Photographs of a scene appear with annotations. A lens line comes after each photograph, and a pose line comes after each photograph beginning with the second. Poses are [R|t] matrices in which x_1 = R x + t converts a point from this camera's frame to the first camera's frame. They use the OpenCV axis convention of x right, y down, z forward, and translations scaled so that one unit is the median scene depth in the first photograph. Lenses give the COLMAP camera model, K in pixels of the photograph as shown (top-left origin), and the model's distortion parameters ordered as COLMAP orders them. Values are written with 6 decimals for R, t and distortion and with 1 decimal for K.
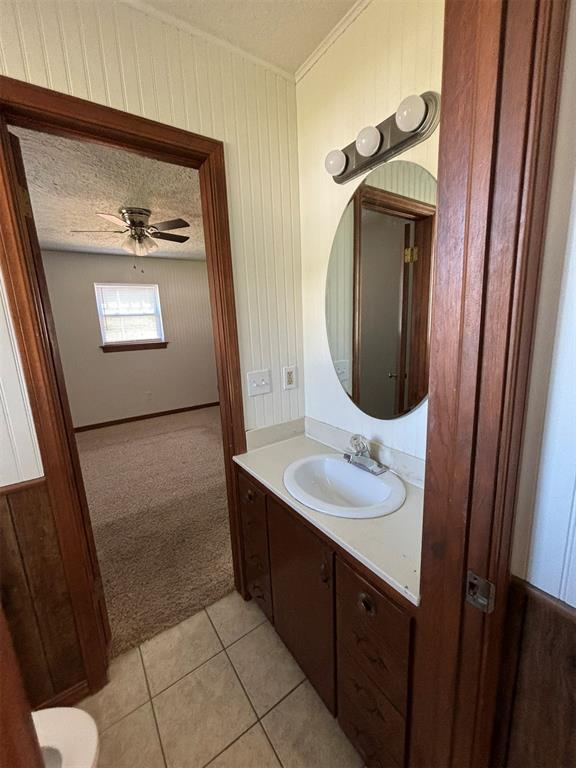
lens RADIAL K [[305.7, 0, 288.0], [0, 305.7, 384.0], [0, 0, 1]] dist [0.000494, -0.000041]
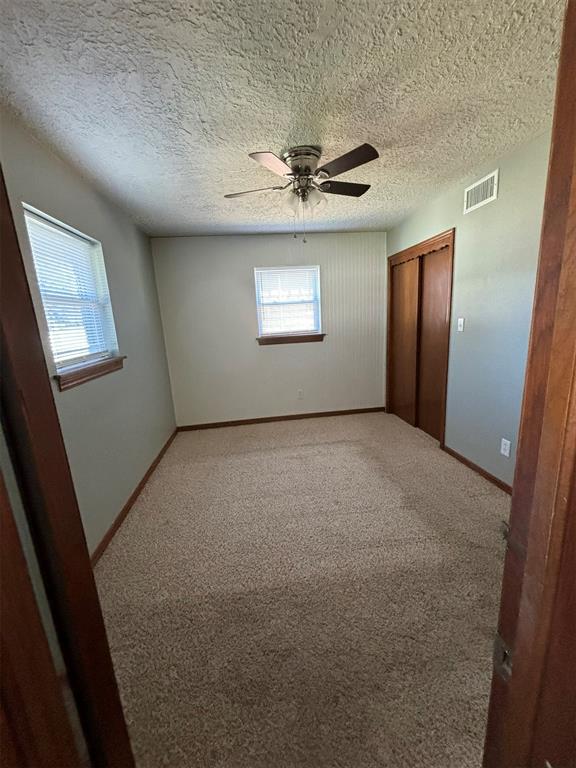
lens RADIAL K [[305.7, 0, 288.0], [0, 305.7, 384.0], [0, 0, 1]] dist [0.000494, -0.000041]
pose [[0.889012, 0.090433, -0.448866, -0.137021], [-0.070247, 0.995634, 0.061460, -0.066356], [0.452464, -0.023107, 0.891483, 0.292548]]
